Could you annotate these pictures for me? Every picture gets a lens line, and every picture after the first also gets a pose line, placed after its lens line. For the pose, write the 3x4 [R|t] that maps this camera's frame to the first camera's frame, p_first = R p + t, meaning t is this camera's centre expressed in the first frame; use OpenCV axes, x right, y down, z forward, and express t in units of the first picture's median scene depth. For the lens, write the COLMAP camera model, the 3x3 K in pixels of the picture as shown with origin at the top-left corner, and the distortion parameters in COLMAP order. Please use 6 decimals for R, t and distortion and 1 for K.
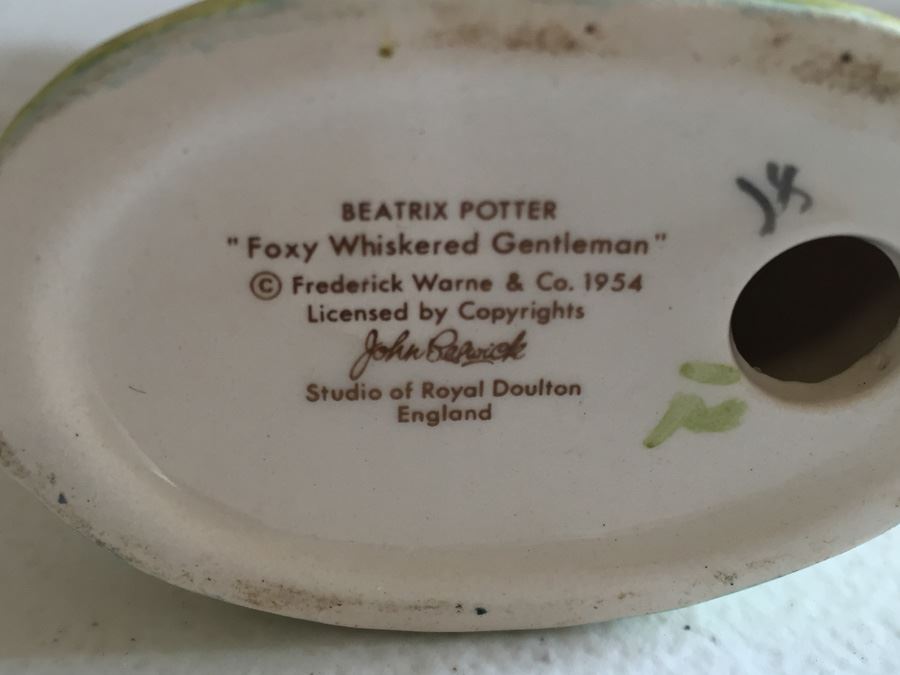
lens RADIAL K [[1157.3, 0, 449.9], [0, 1157.3, 337.8], [0, 0, 1]] dist [0.038407, 0.000000]
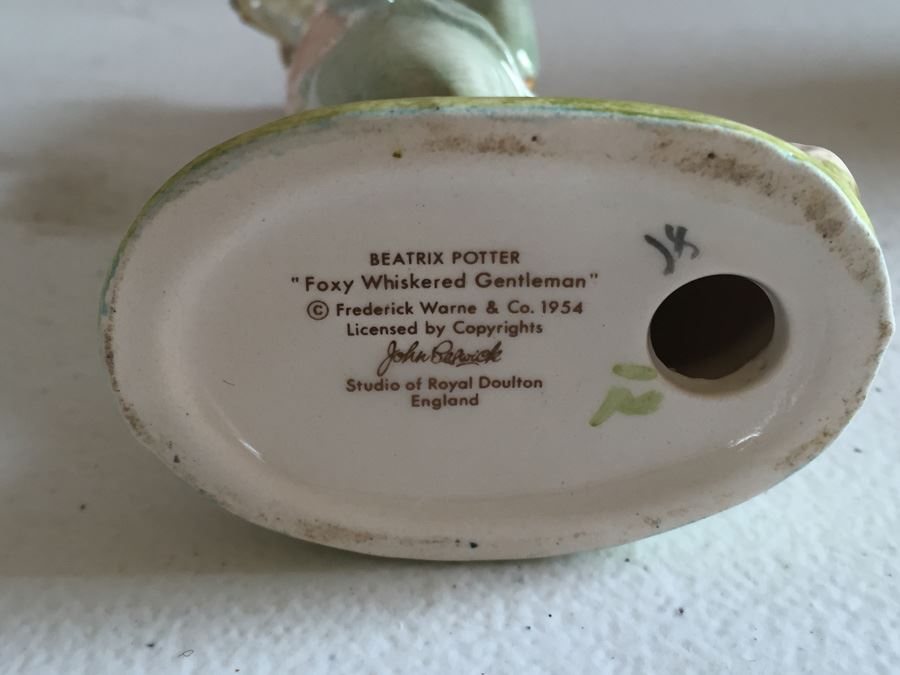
lens RADIAL K [[1157.3, 0, 450.1], [0, 1157.3, 337.2], [0, 0, 1]] dist [0.038407, 0.000000]
pose [[0.998627, 0.000366, -0.052385, 0.076735], [-0.000723, 0.999977, -0.006781, -0.001846], [0.052381, 0.006809, 0.998604, -0.407606]]
